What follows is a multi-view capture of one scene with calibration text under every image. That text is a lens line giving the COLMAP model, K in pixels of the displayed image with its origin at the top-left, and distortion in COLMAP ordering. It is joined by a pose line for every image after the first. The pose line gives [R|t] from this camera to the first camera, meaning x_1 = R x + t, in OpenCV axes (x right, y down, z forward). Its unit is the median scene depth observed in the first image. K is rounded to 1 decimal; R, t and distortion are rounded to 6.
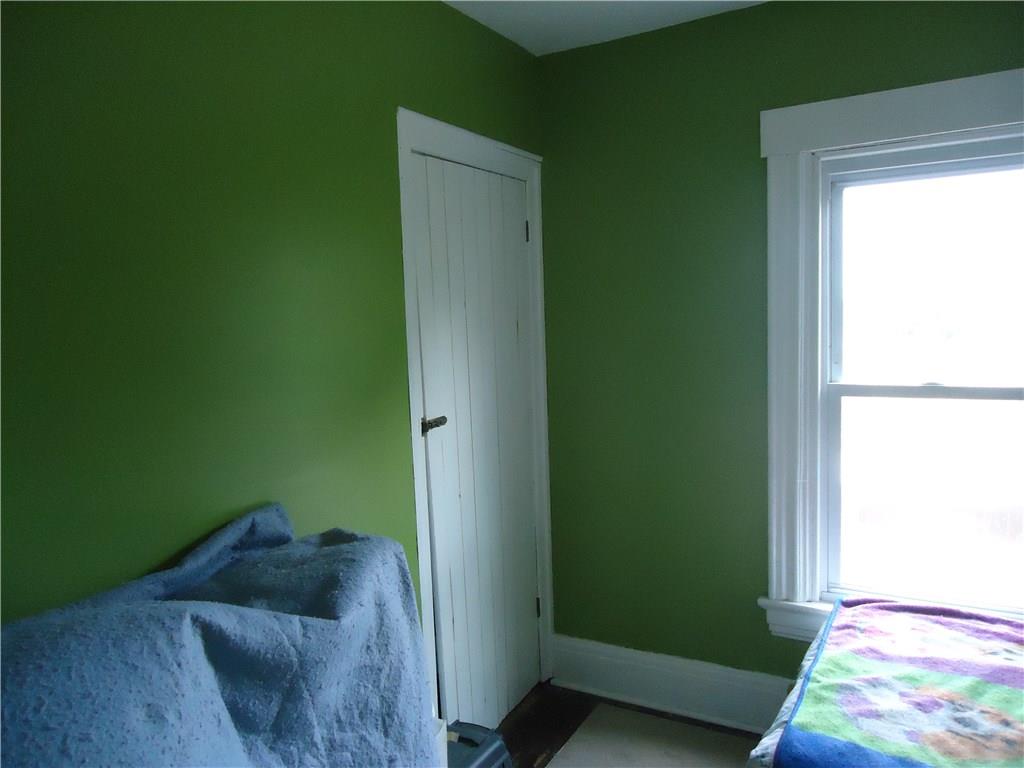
lens RADIAL K [[744.4, 0, 513.7], [0, 744.4, 380.5], [0, 0, 1]] dist [-0.009710, 0.007047]
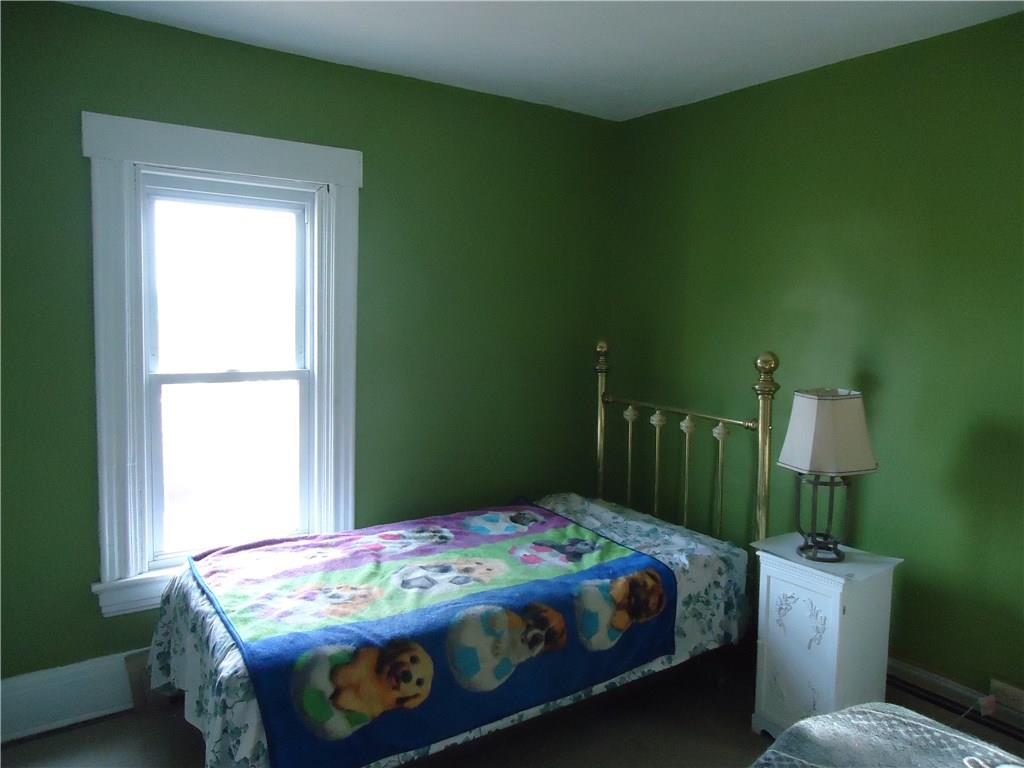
lens RADIAL K [[744.4, 0, 513.7], [0, 744.4, 380.5], [0, 0, 1]] dist [-0.009710, 0.007047]
pose [[0.425802, -0.042662, 0.903810, -0.423589], [0.041961, 0.998744, 0.027375, 0.008381], [-0.903843, 0.026268, 0.427058, 0.037297]]
